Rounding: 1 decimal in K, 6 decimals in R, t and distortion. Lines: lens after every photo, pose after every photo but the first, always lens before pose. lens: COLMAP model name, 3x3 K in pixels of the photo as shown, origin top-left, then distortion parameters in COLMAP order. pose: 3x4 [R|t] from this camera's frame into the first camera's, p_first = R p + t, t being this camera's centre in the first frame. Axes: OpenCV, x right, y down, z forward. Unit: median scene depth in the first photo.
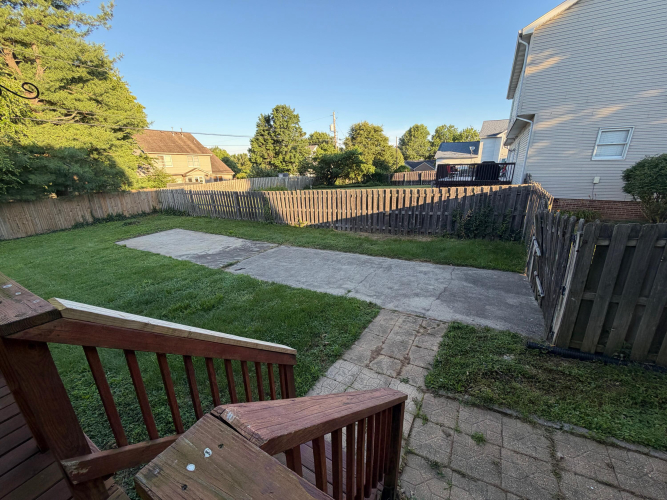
lens RADIAL K [[268.4, 0, 336.8], [0, 268.4, 250.4], [0, 0, 1]] dist [0.004572, 0.000414]
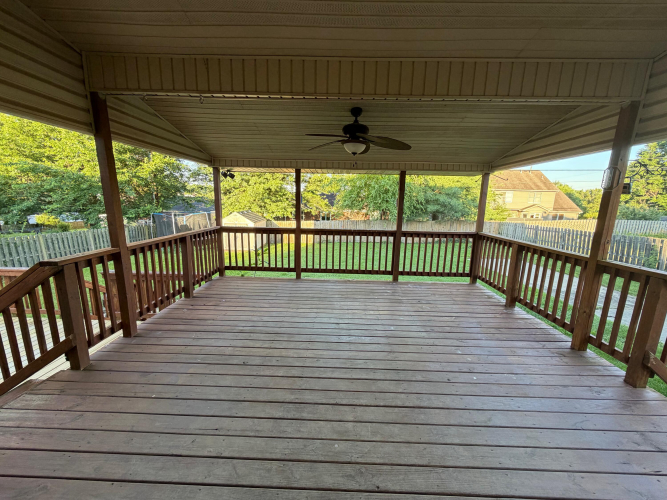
lens RADIAL K [[268.4, 0, 332.8], [0, 268.4, 248.8], [0, 0, 1]] dist [0.004572, 0.000414]
pose [[0.483144, 0.186837, -0.855373, -0.020395], [-0.293638, 0.954961, 0.042733, 0.023465], [0.824832, 0.230524, 0.516246, -0.079770]]
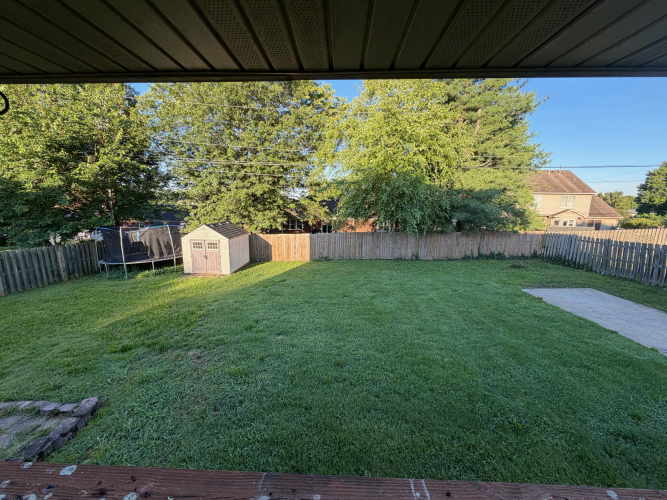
lens RADIAL K [[268.4, 0, 335.8], [0, 268.4, 252.0], [0, 0, 1]] dist [0.004572, 0.000414]
pose [[0.478304, 0.171229, -0.861340, -0.150181], [-0.283557, 0.958385, 0.033061, -0.001106], [0.831156, 0.228426, 0.506953, 0.001361]]
